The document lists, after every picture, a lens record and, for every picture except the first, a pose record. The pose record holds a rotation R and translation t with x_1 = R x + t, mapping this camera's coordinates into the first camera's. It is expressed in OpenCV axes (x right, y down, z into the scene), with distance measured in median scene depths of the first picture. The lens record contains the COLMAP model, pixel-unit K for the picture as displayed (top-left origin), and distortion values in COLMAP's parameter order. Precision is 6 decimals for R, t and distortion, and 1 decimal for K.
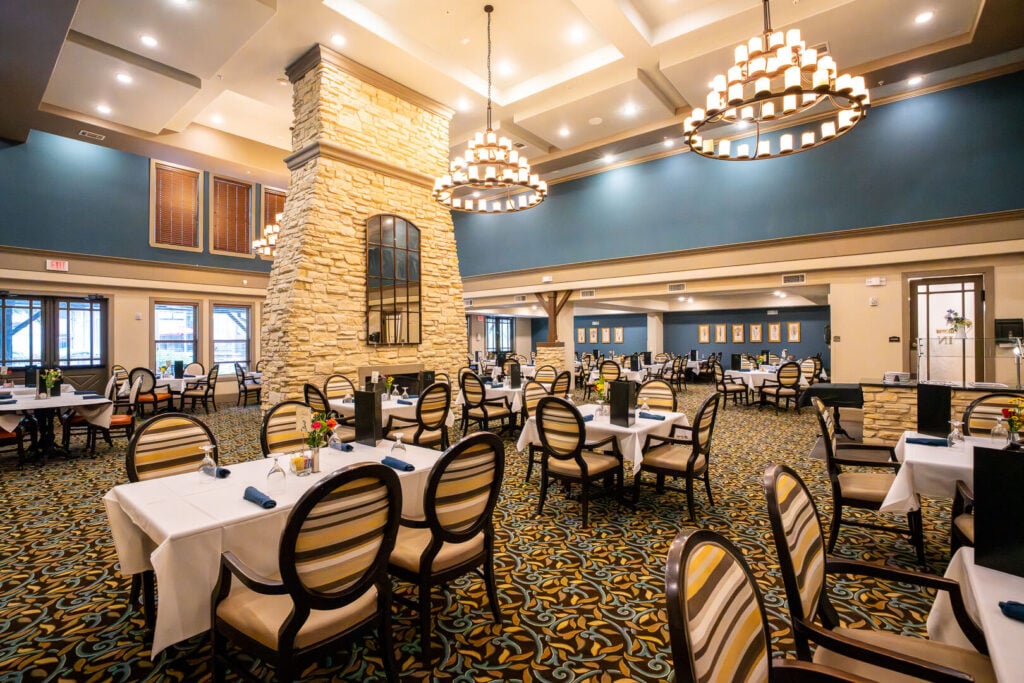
lens RADIAL K [[1037.4, 0, 512.2], [0, 1037.4, 340.2], [0, 0, 1]] dist [0.020102, 0.000000]
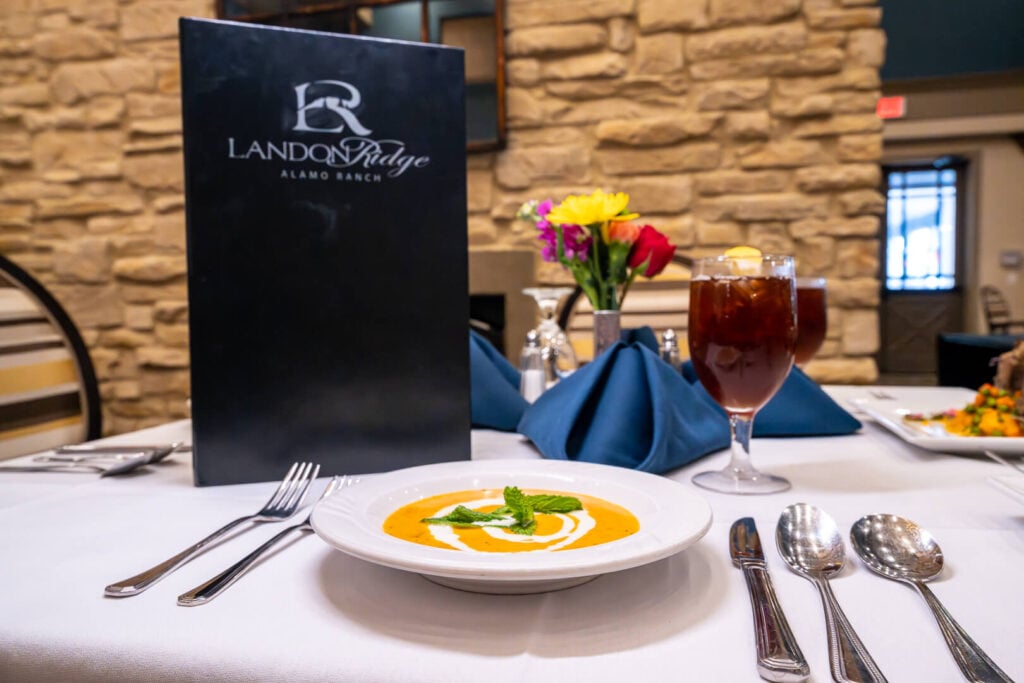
lens RADIAL K [[1037.4, 0, 513.8], [0, 1037.4, 341.6], [0, 0, 1]] dist [0.020102, 0.000000]
pose [[0.190857, 0.062167, -0.979647, 0.117440], [-0.008757, 0.998061, 0.061630, 0.029968], [0.981579, -0.003184, 0.191032, 1.045220]]
